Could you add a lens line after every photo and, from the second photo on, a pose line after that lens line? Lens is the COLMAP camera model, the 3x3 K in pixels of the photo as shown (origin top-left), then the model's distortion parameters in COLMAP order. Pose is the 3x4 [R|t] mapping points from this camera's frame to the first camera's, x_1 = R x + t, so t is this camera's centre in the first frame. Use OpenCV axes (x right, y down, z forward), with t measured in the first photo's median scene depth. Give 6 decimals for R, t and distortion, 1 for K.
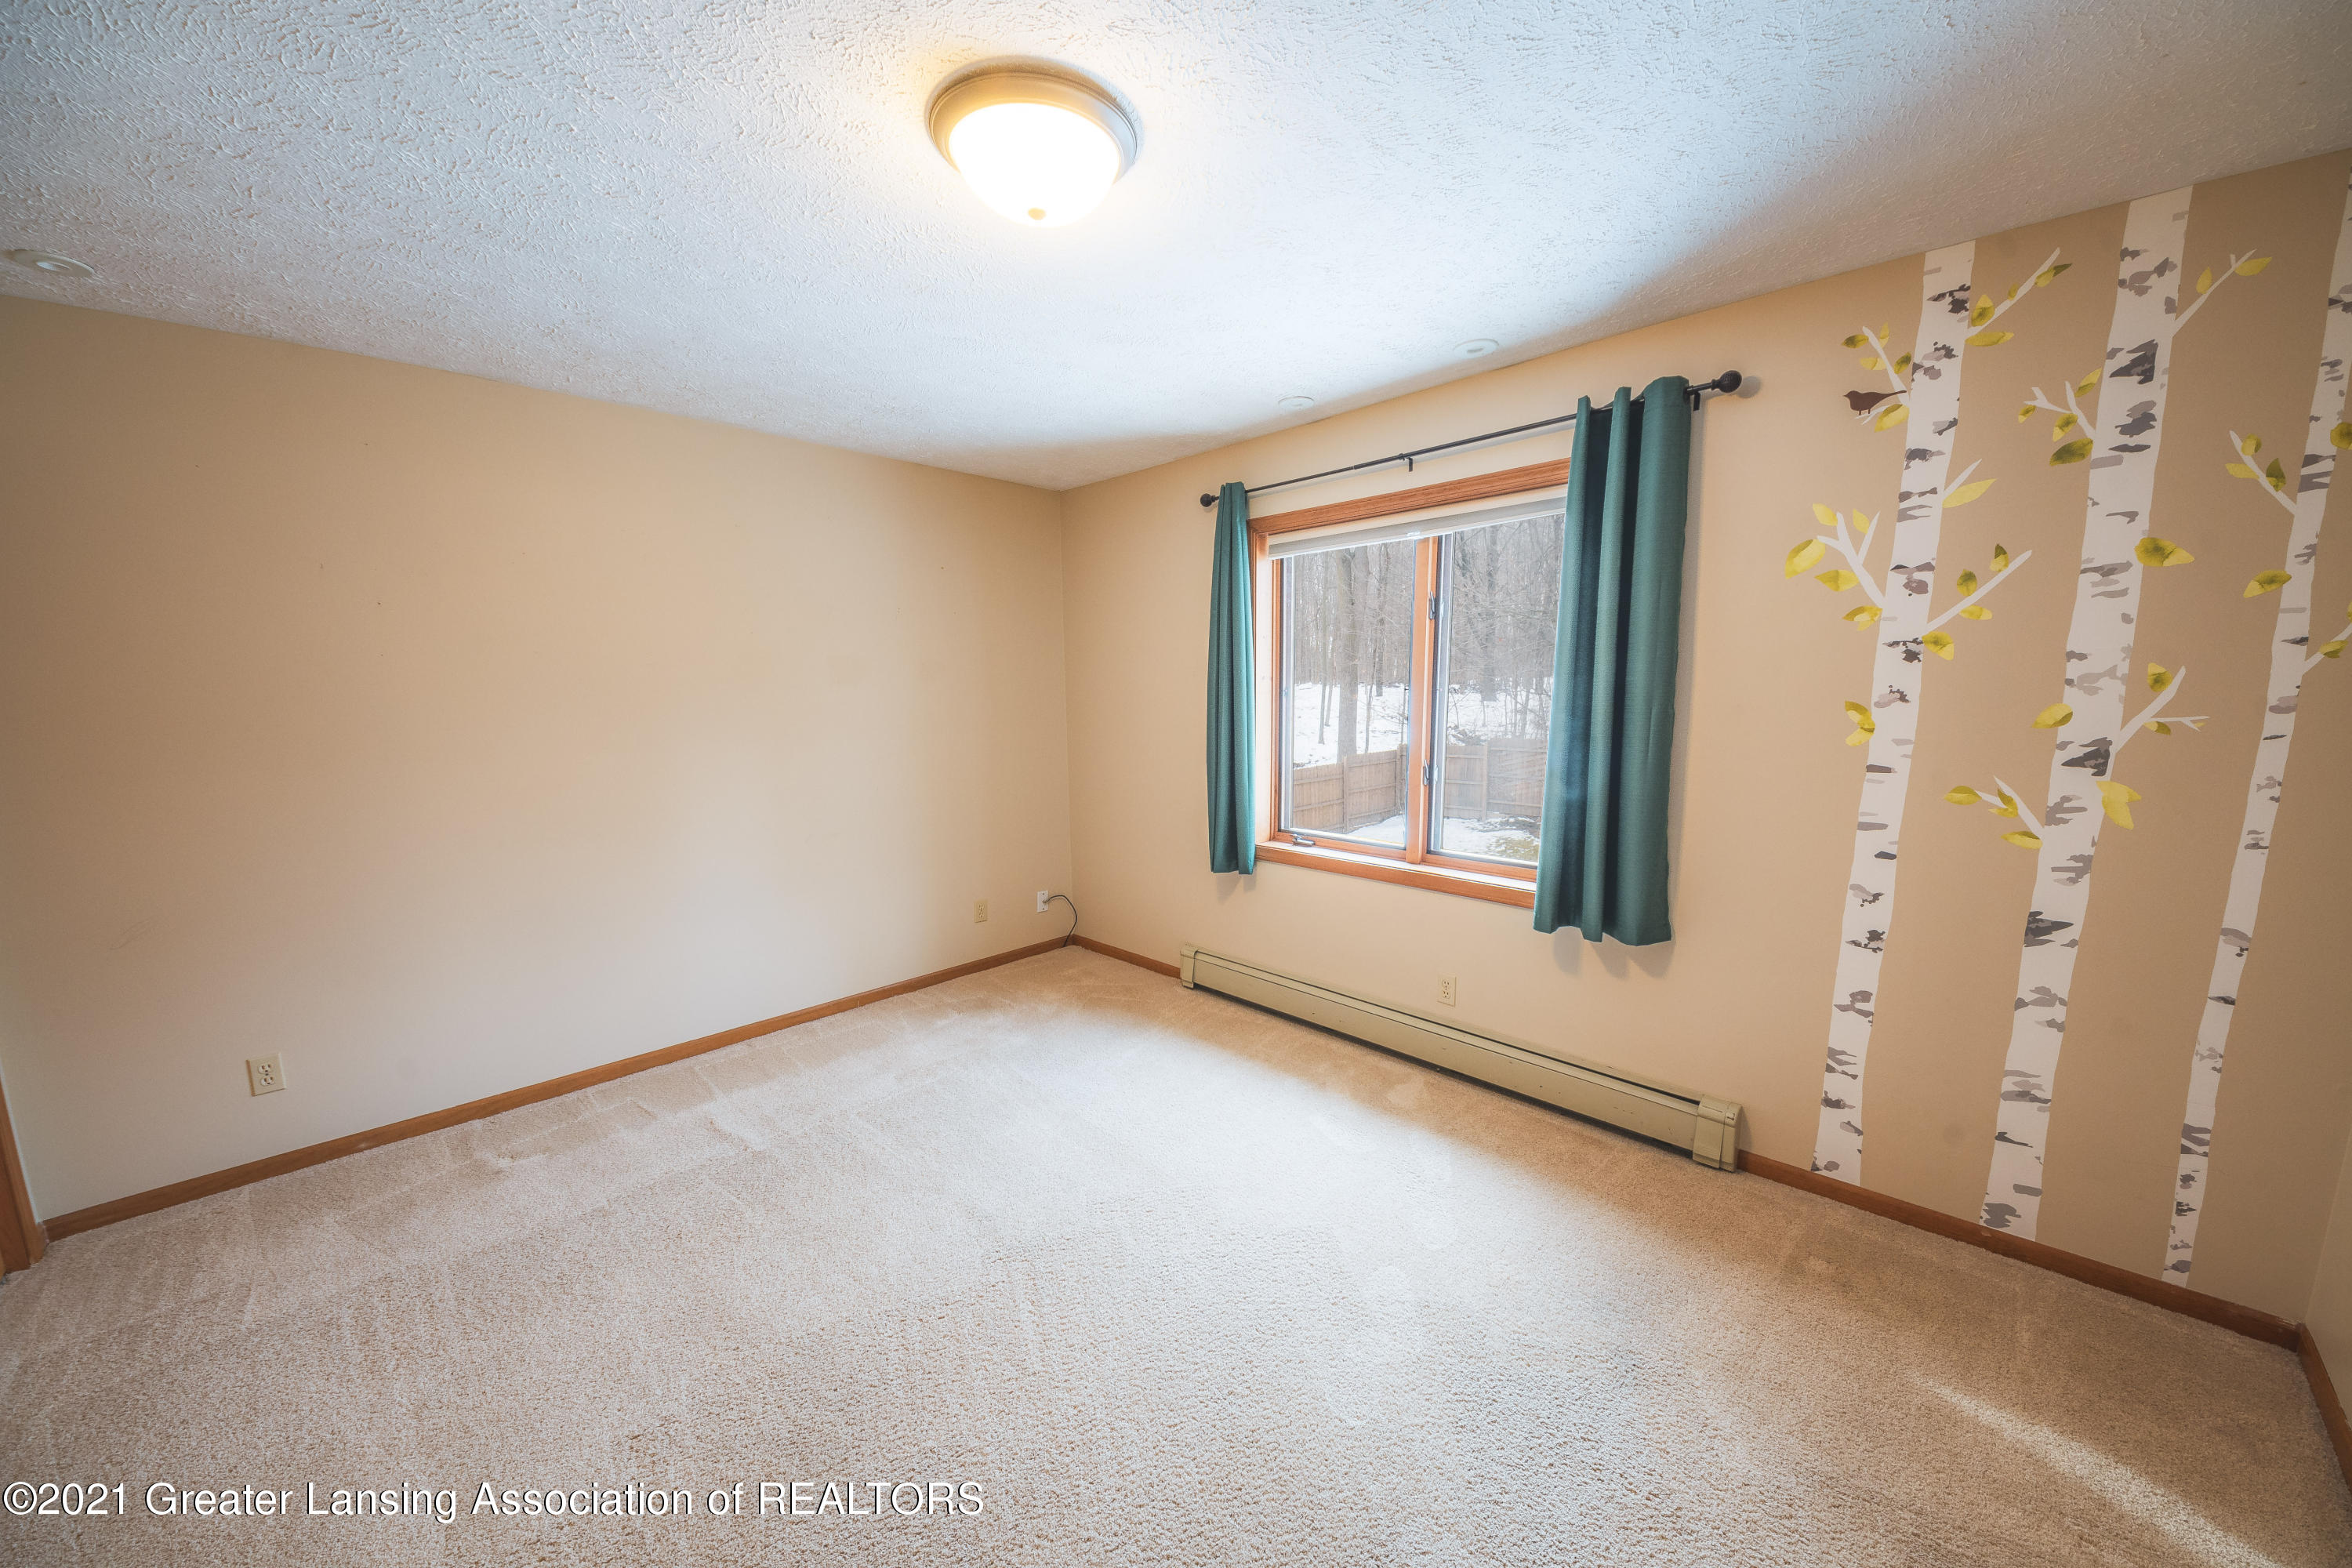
lens RADIAL K [[809.4, 0, 1172.2], [0, 809.4, 800.6], [0, 0, 1]] dist [-0.000027, -0.009786]
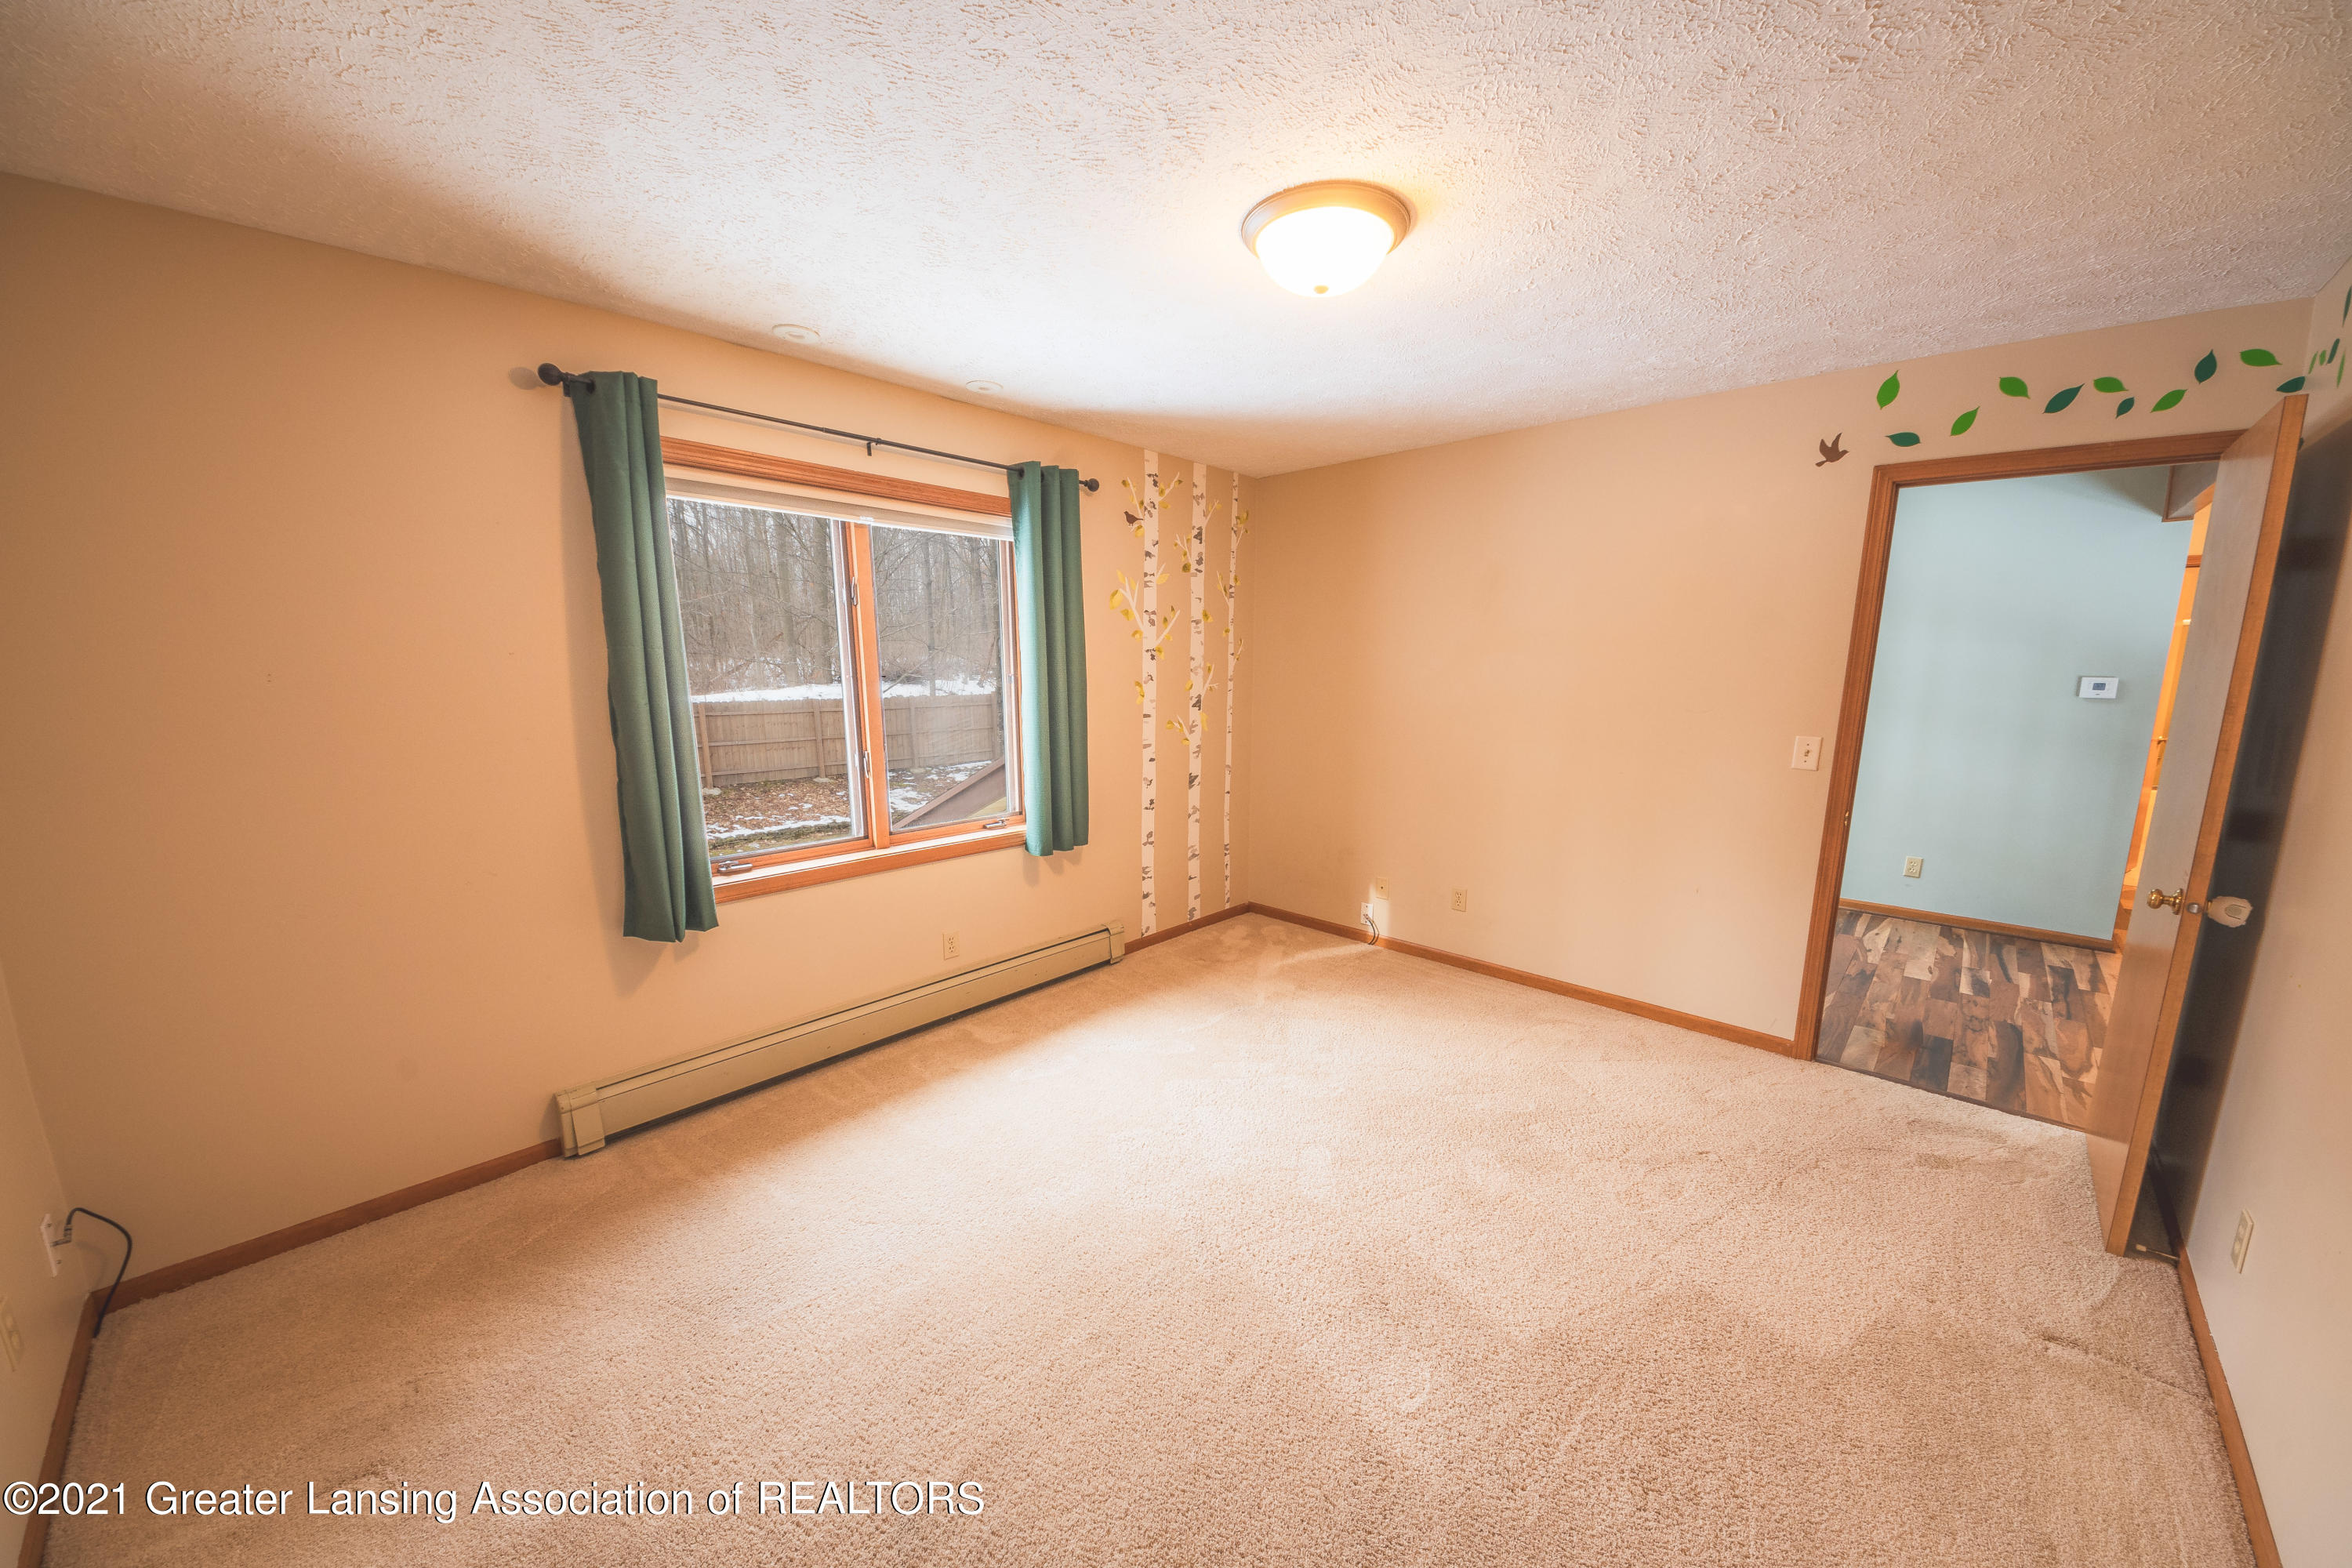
lens RADIAL K [[824.6, 0, 1181.3], [0, 824.6, 796.1], [0, 0, 1]] dist [0.000854, -0.007222]
pose [[-0.034013, -0.159252, 0.986652, -1.046484], [0.128484, 0.978334, 0.162339, -0.153031], [-0.991128, 0.132291, -0.012815, 0.922625]]
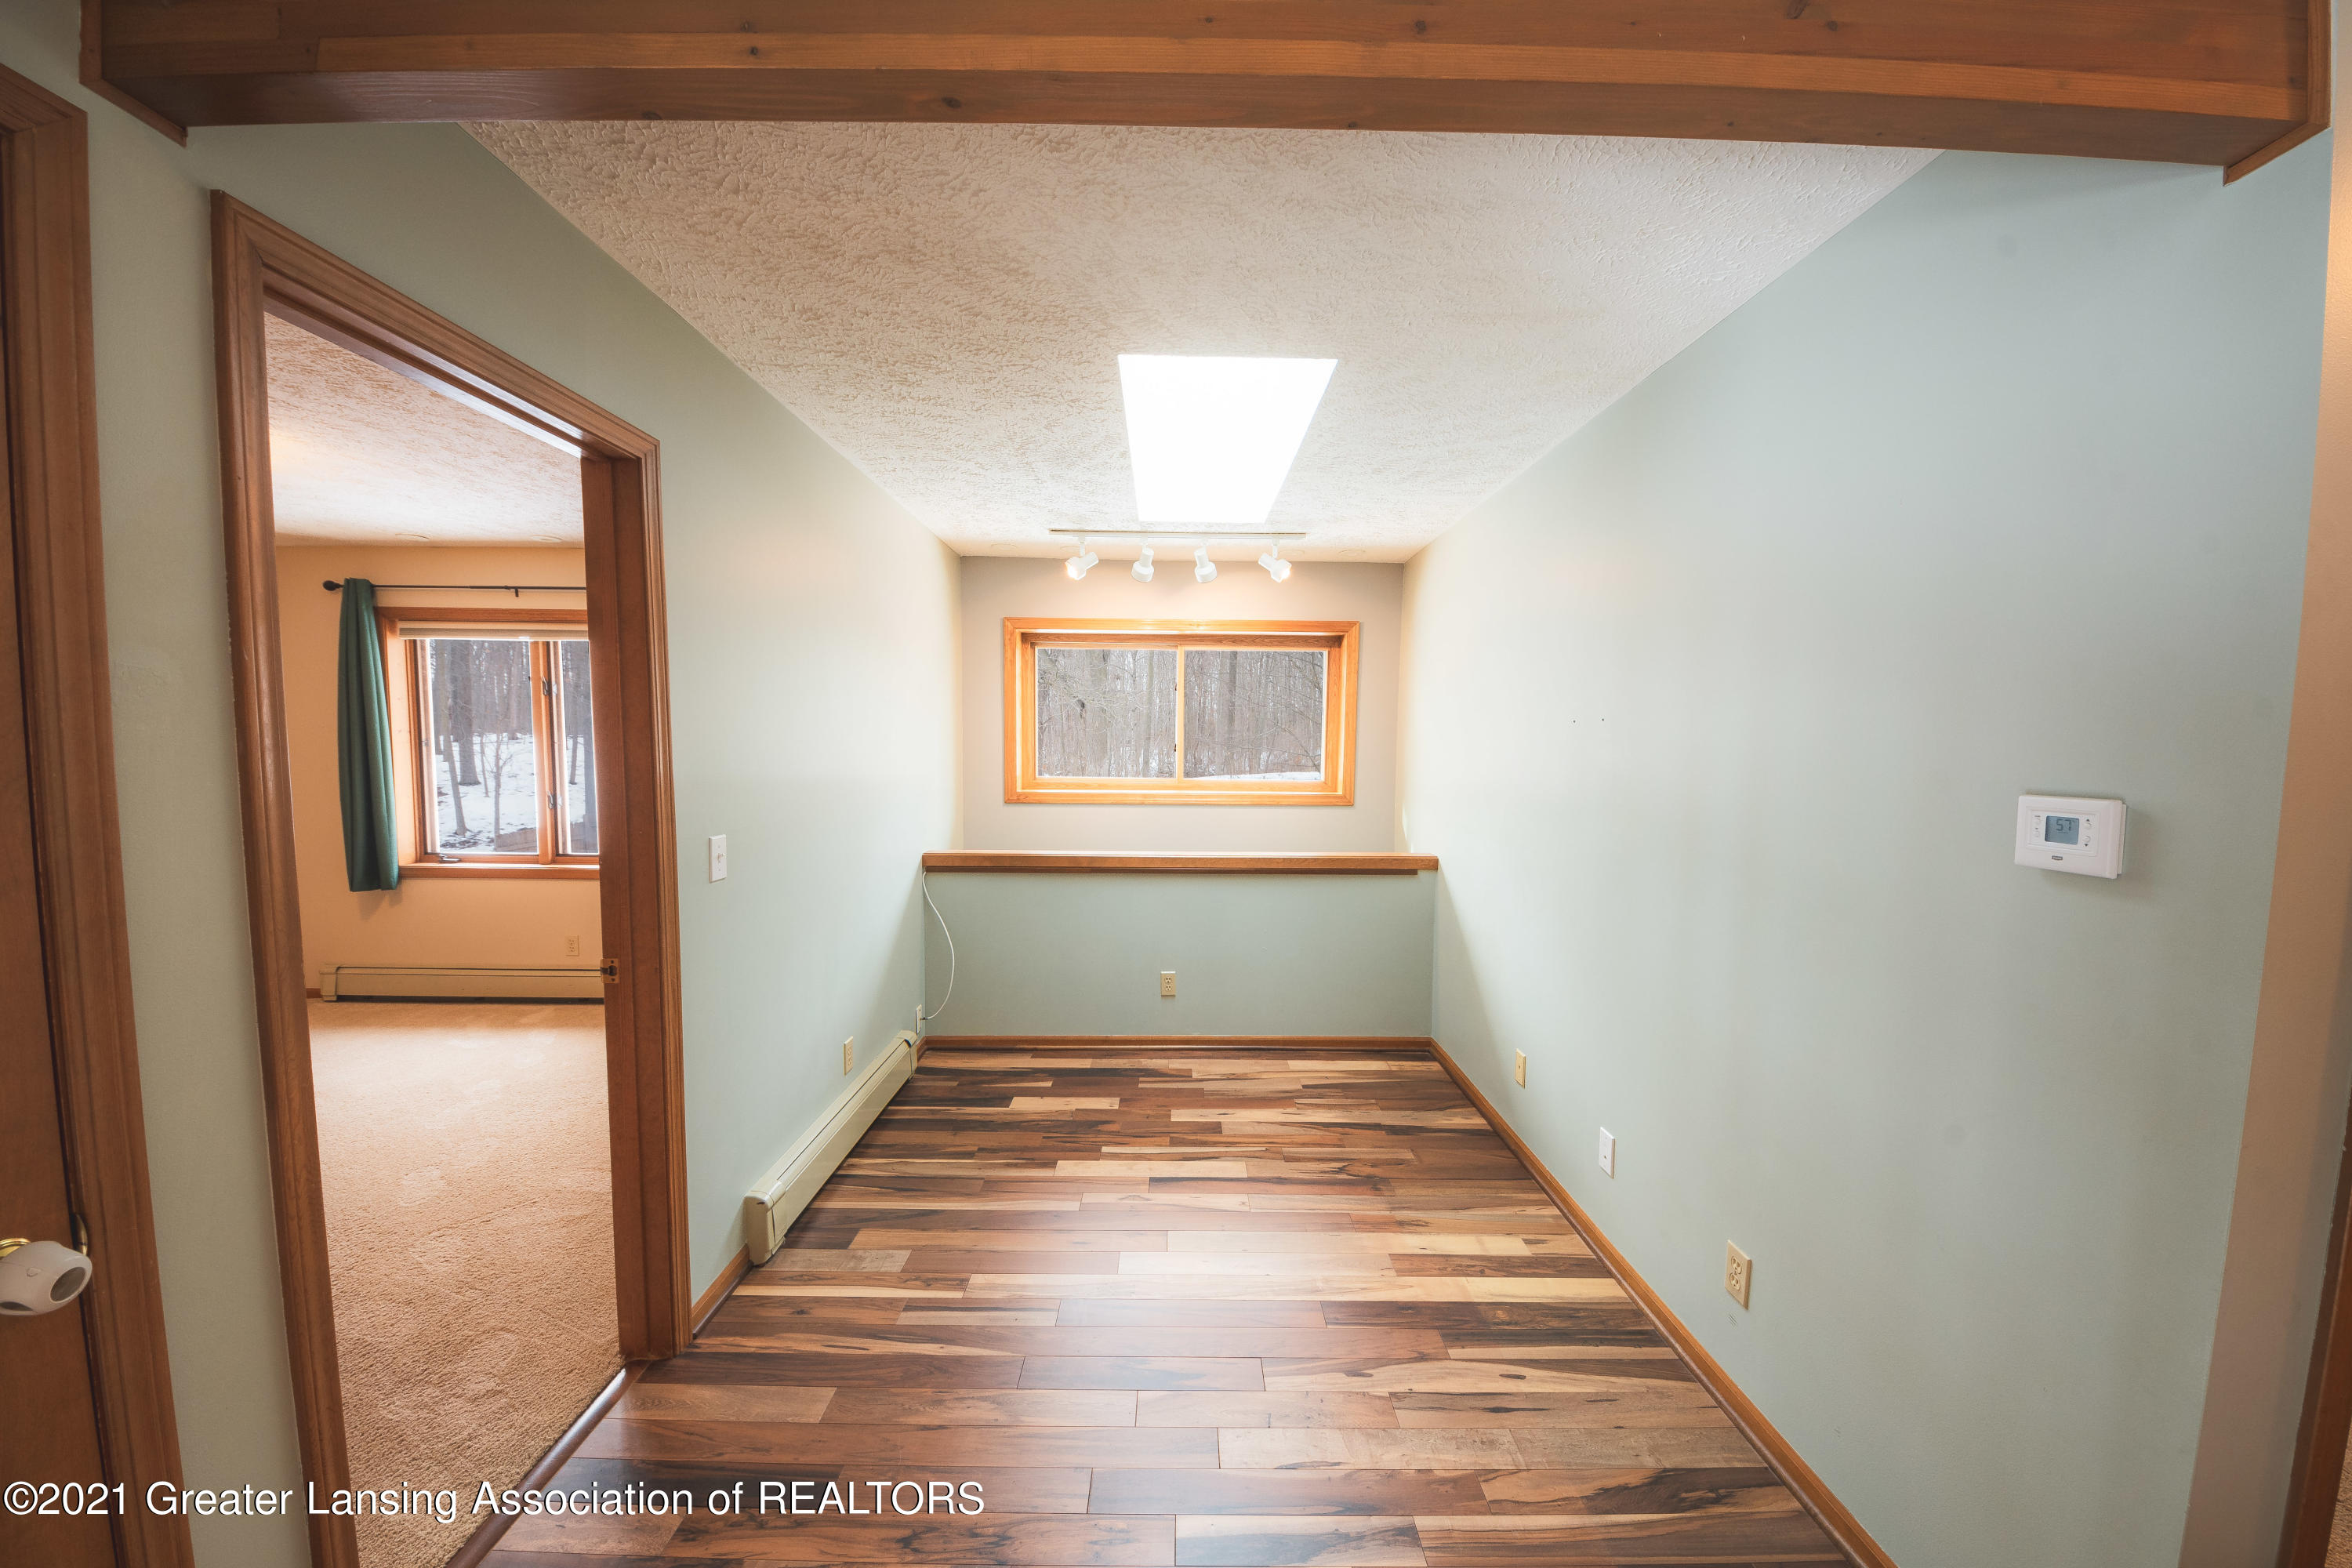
lens RADIAL K [[824.6, 0, 1181.3], [0, 824.6, 796.1], [0, 0, 1]] dist [0.000854, -0.007222]
pose [[0.687760, -0.032232, 0.725222, 0.033589], [0.077938, 0.996518, -0.029623, 0.131718], [-0.721742, 0.076896, 0.687878, -1.210642]]
